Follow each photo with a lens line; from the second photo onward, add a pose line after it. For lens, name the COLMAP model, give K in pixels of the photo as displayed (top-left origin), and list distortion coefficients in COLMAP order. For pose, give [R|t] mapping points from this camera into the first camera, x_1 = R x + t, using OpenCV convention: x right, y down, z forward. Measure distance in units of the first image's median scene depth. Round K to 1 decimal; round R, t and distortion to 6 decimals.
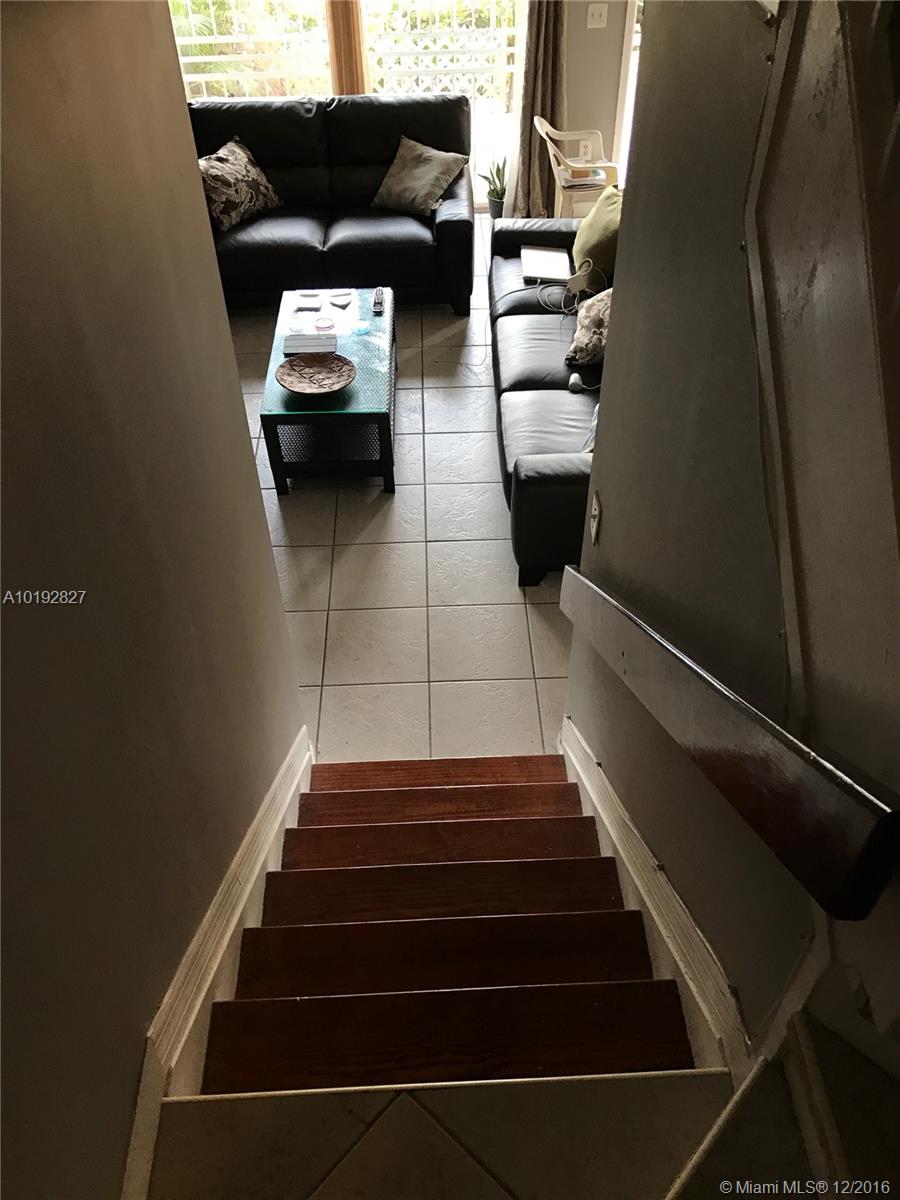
lens RADIAL K [[978.1, 0, 447.7], [0, 978.1, 599.9], [0, 0, 1]] dist [0.026782, -0.034063]
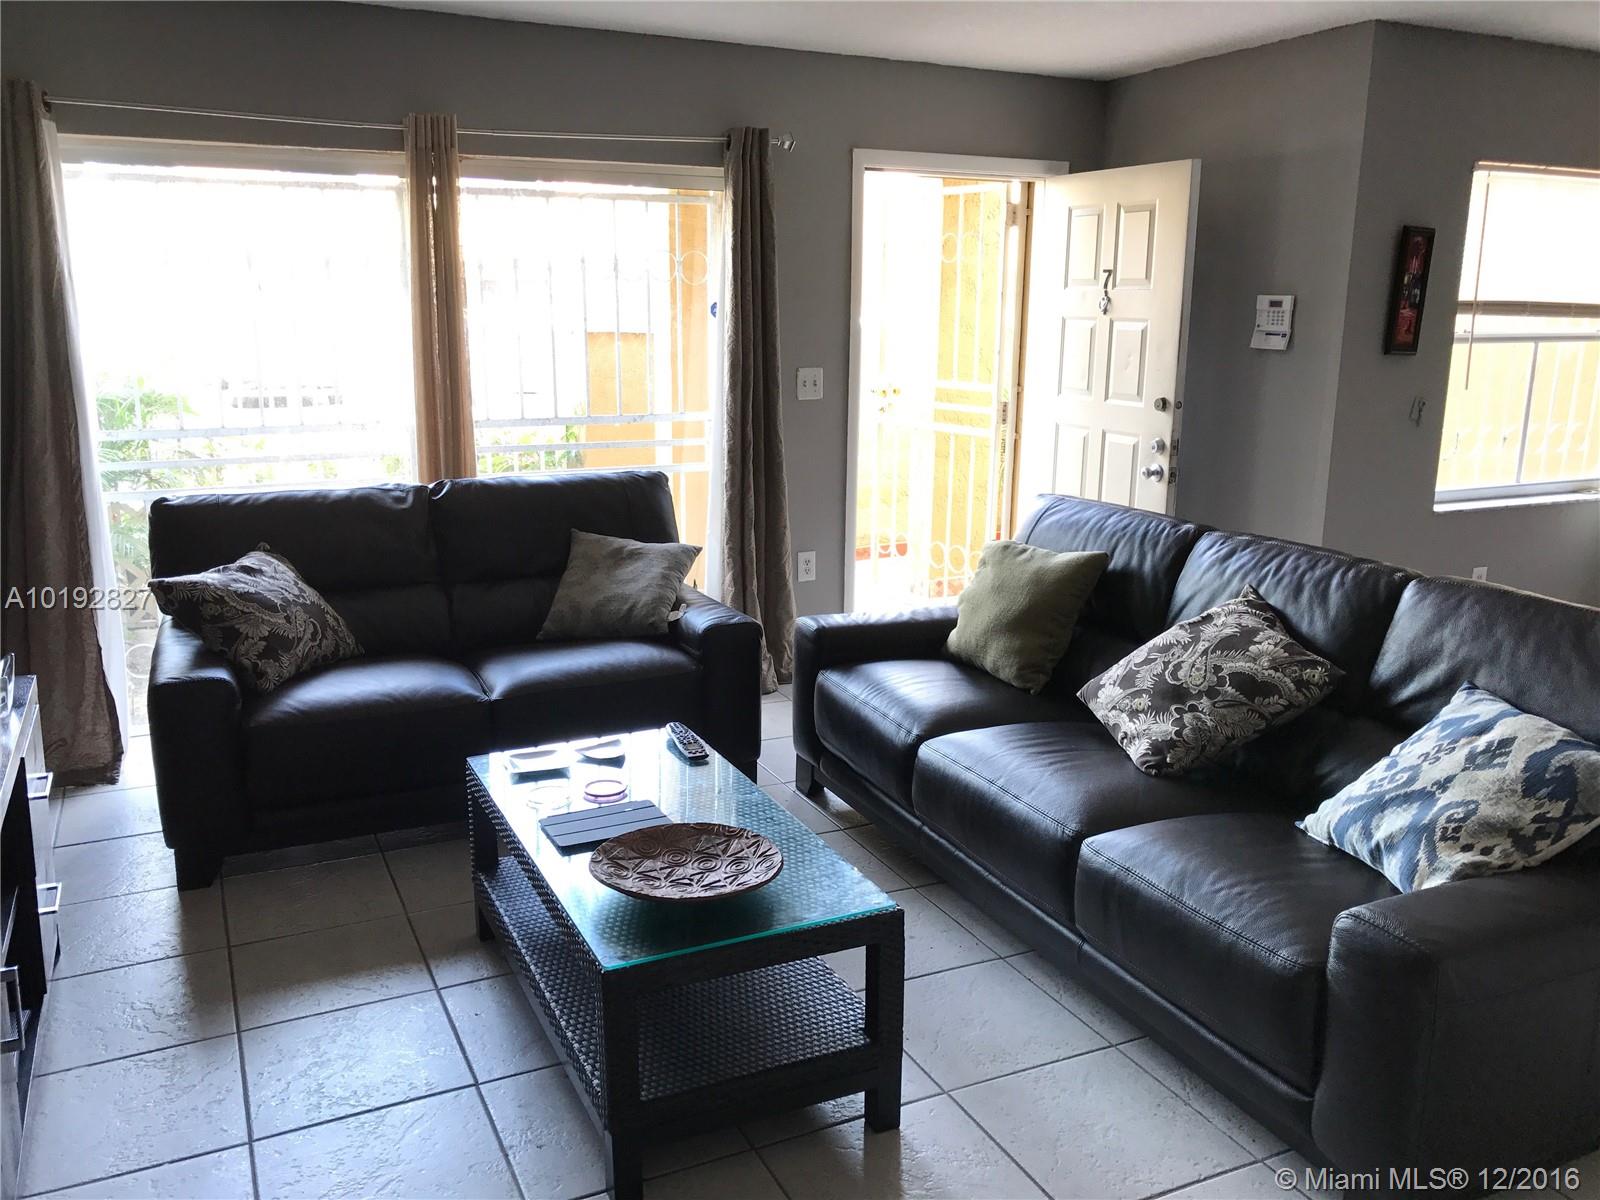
lens RADIAL K [[1304.1, 0, 808.4], [0, 1304.1, 598.0], [0, 0, 1]] dist [0.026782, -0.034063]
pose [[0.917238, -0.062640, 0.393382, -0.230553], [0.258695, 0.844631, -0.468696, -0.039870], [-0.302904, 0.531672, 0.790933, 0.375650]]
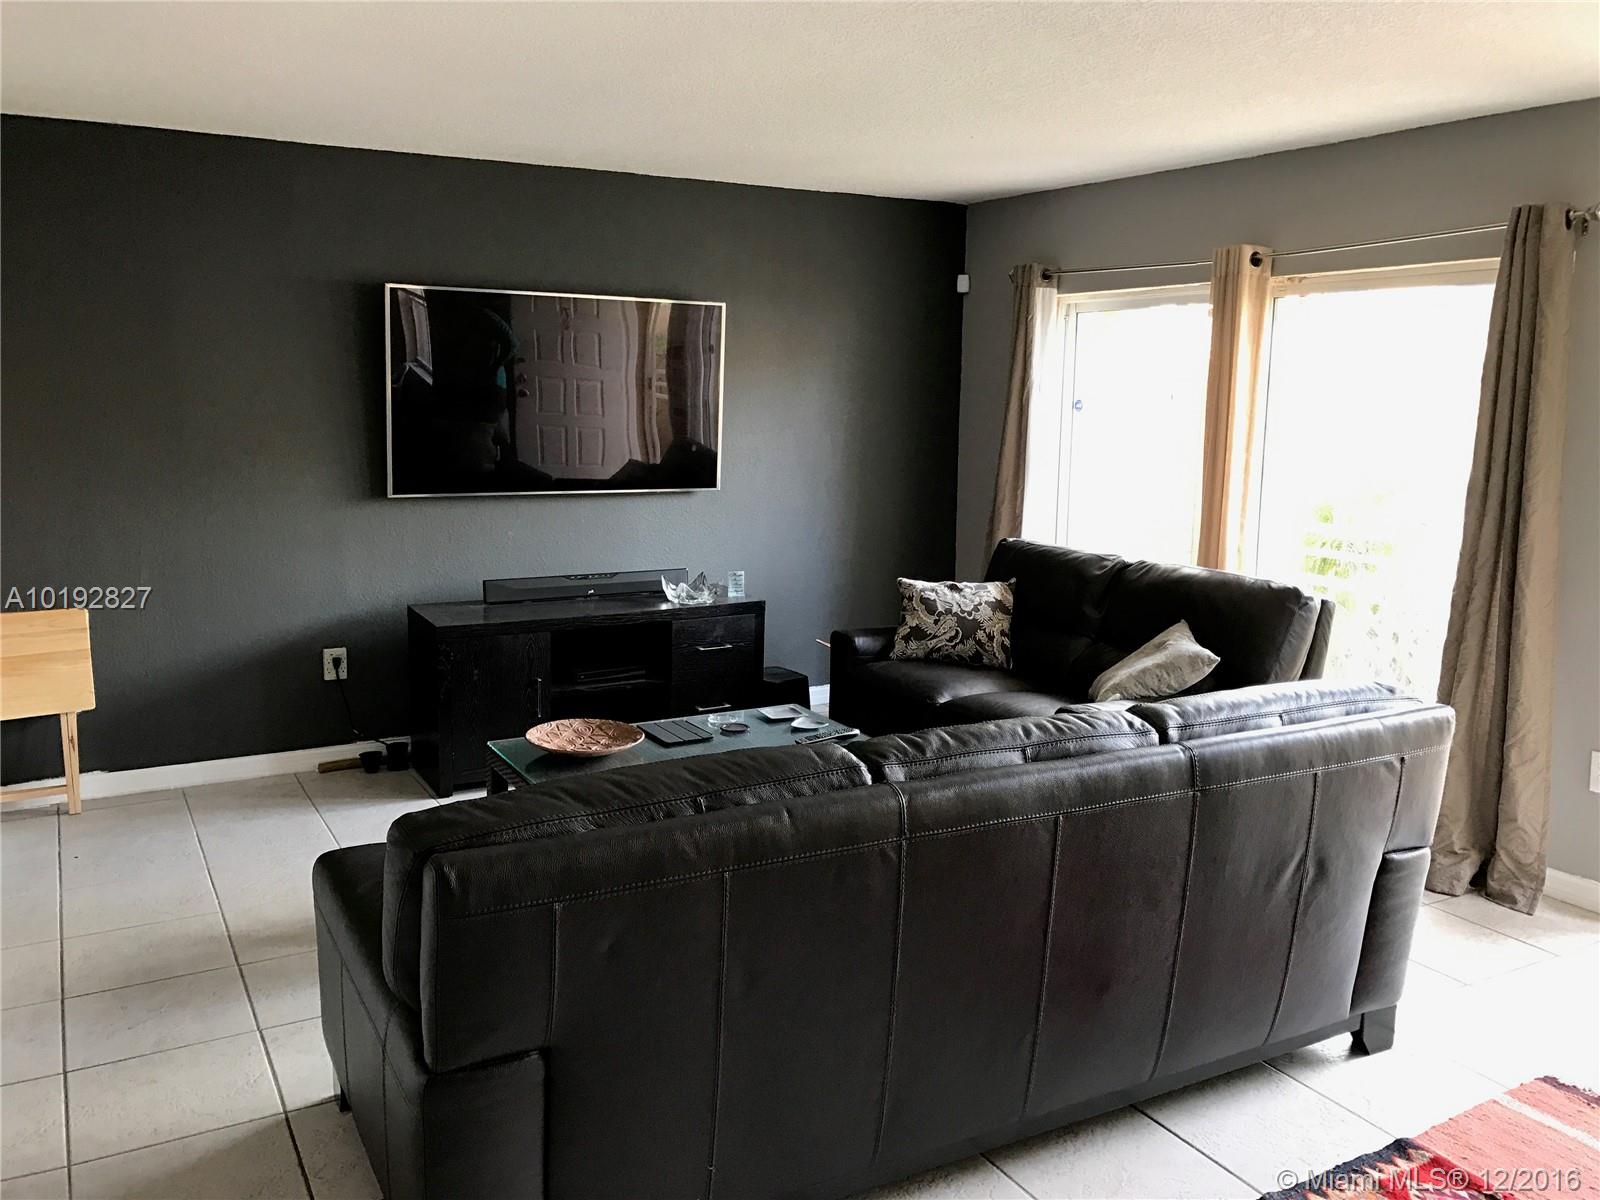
lens RADIAL K [[1304.1, 0, 795.3], [0, 1304.1, 605.0], [0, 0, 1]] dist [0.026782, -0.034063]
pose [[0.440700, 0.178415, -0.879745, 0.590914], [-0.636863, 0.752815, -0.166357, -0.192449], [0.632605, 0.633591, 0.445391, 0.481933]]
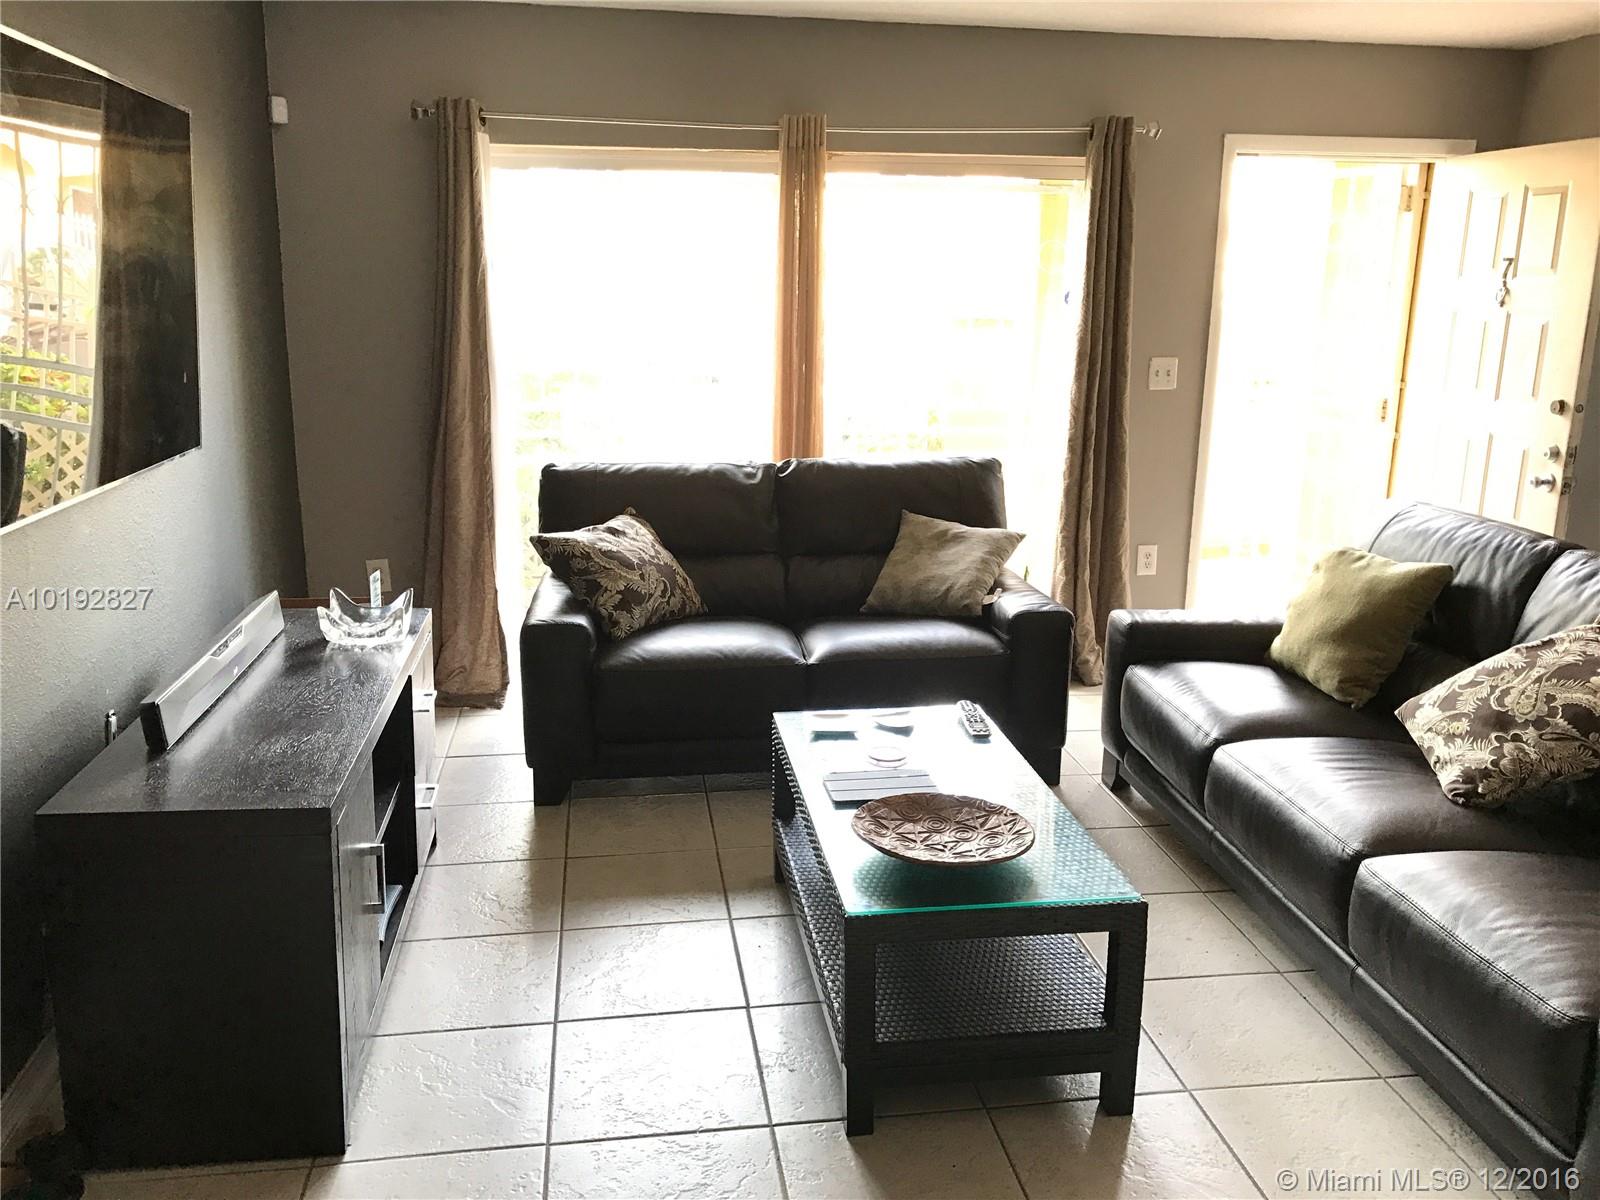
lens RADIAL K [[1304.1, 0, 810.6], [0, 1304.1, 598.6], [0, 0, 1]] dist [0.026782, -0.034063]
pose [[0.993253, 0.003439, 0.115917, -0.203099], [0.055758, 0.862281, -0.503352, -0.021548], [-0.101684, 0.506419, 0.856271, 0.348851]]
